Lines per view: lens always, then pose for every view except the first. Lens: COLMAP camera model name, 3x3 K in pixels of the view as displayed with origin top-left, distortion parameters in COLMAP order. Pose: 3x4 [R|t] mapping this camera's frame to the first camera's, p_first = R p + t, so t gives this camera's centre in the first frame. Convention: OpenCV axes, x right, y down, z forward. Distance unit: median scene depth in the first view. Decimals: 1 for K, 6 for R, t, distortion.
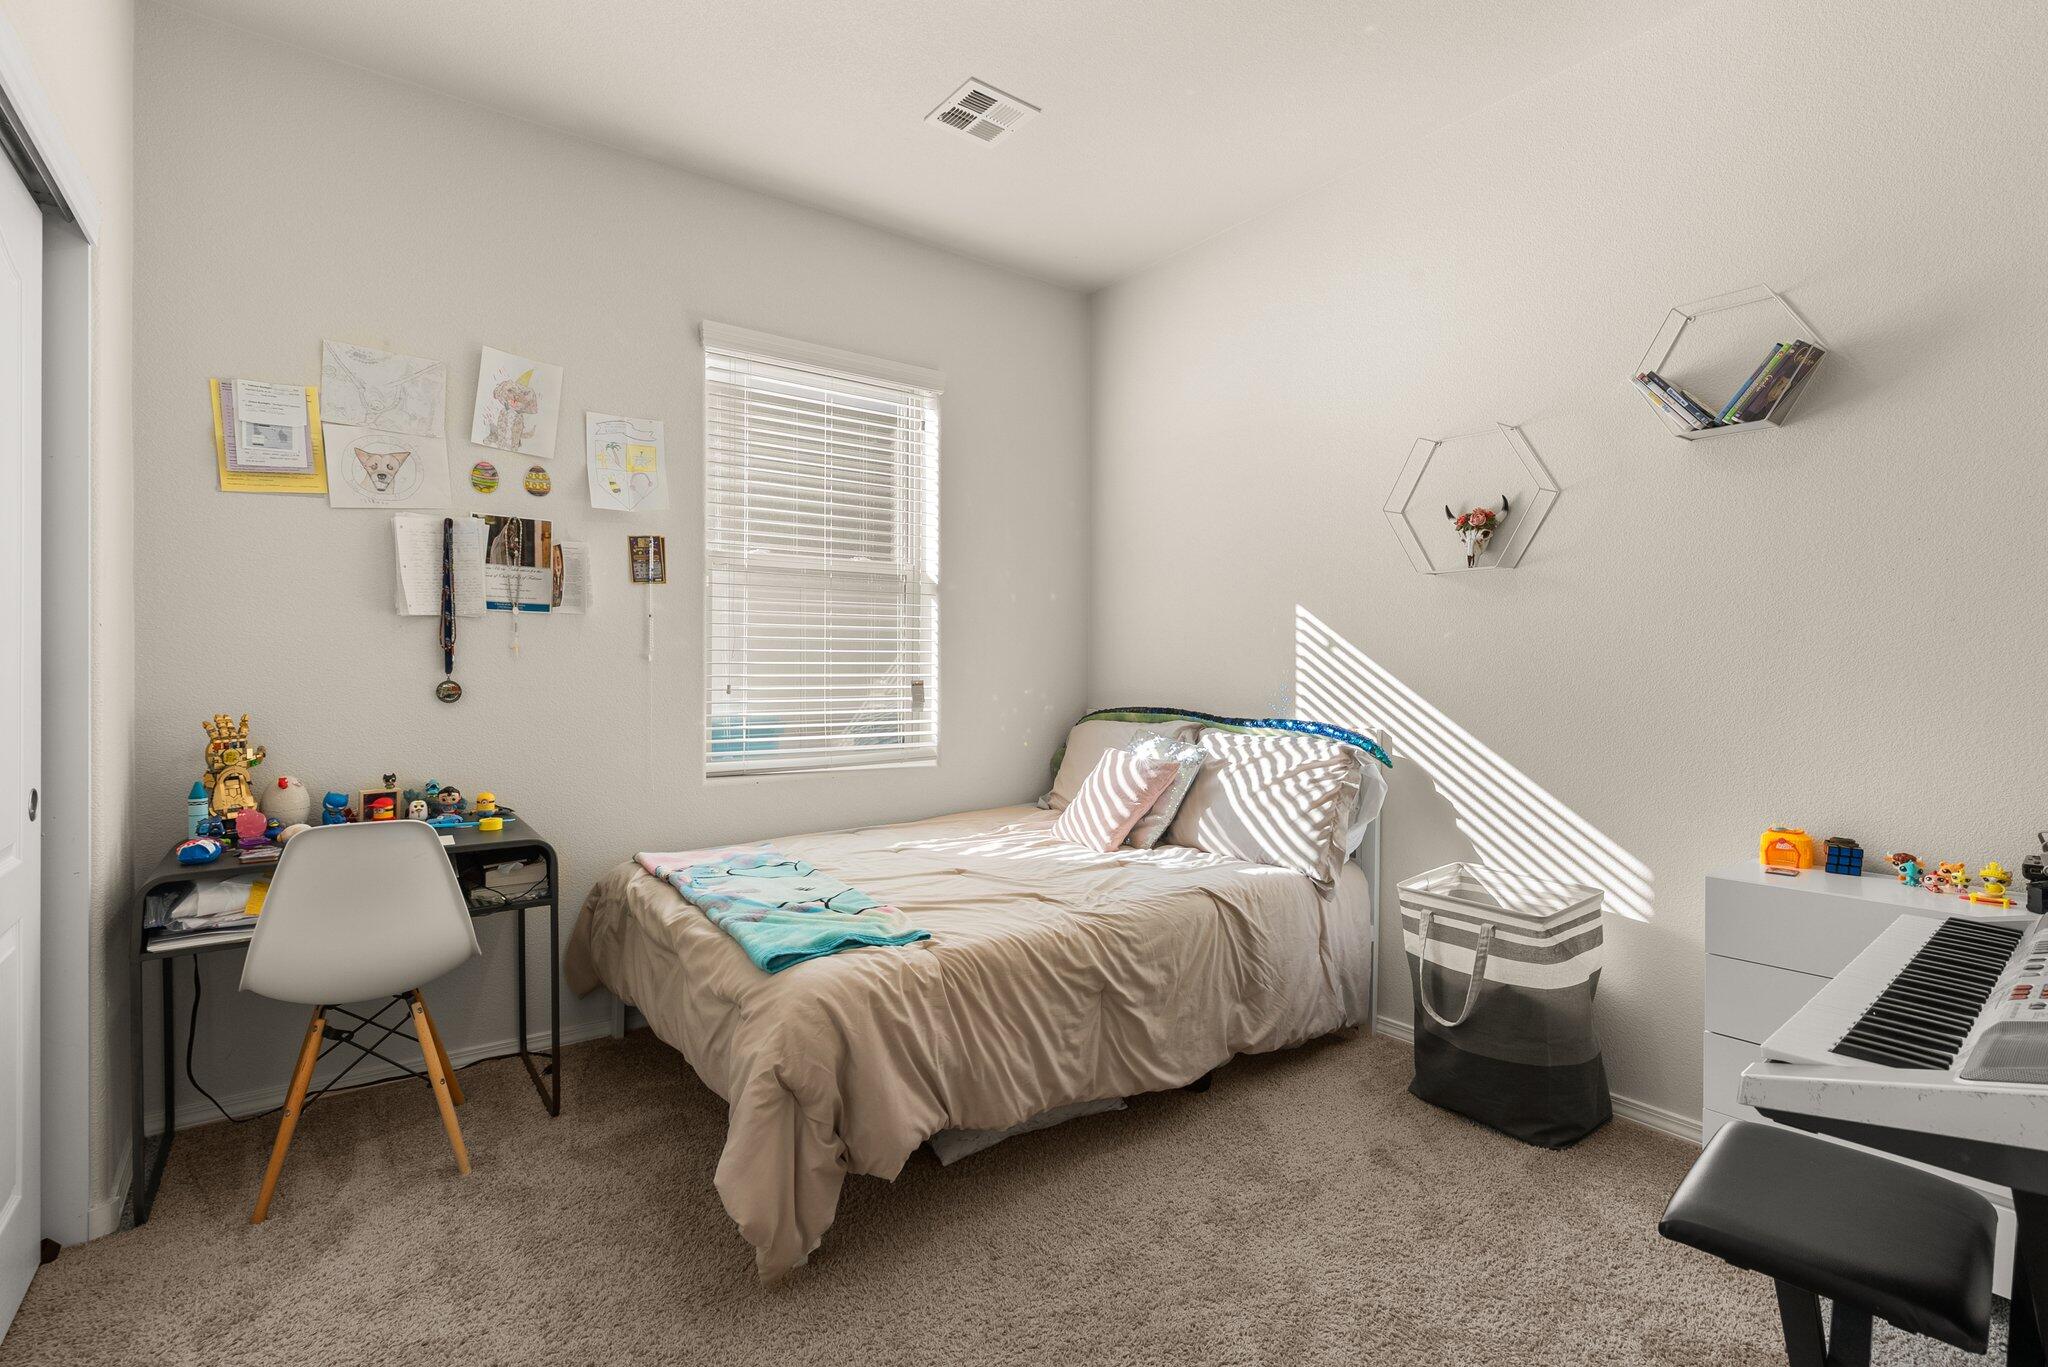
lens RADIAL K [[930.9, 0, 1017.1], [0, 930.9, 661.8], [0, 0, 1]] dist [-0.014222, 0.000120]
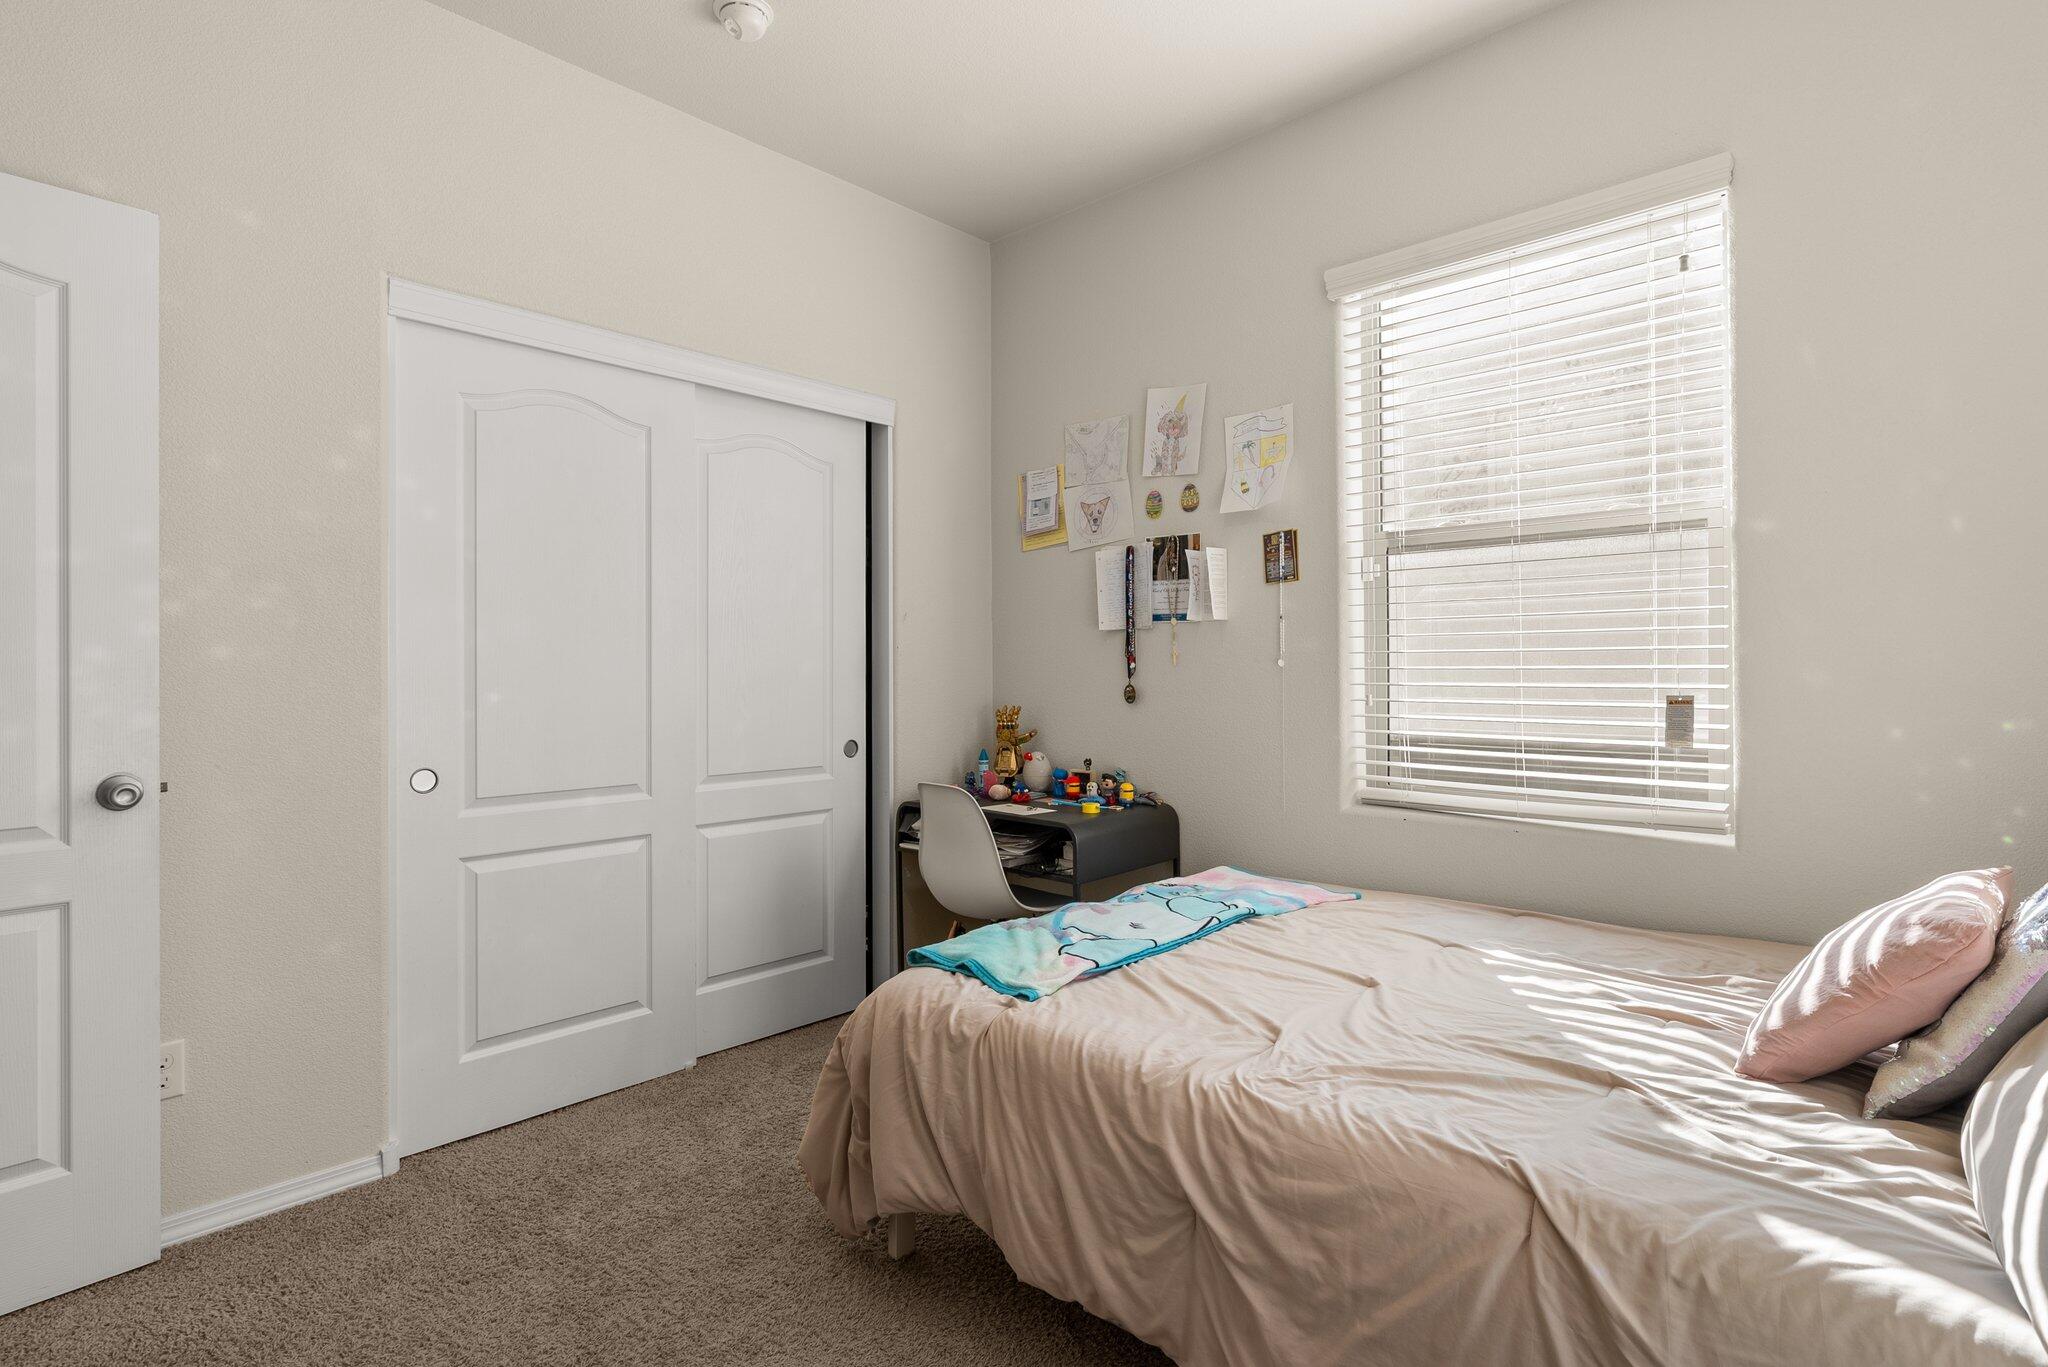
lens RADIAL K [[988.3, 0, 1024.2], [0, 988.3, 666.8], [0, 0, 1]] dist [0.000142, 0.000878]
pose [[0.178512, -0.005862, -0.983920, 0.580010], [0.007037, 0.999964, -0.004681, 0.002735], [0.983913, -0.006088, 0.178547, 0.629871]]
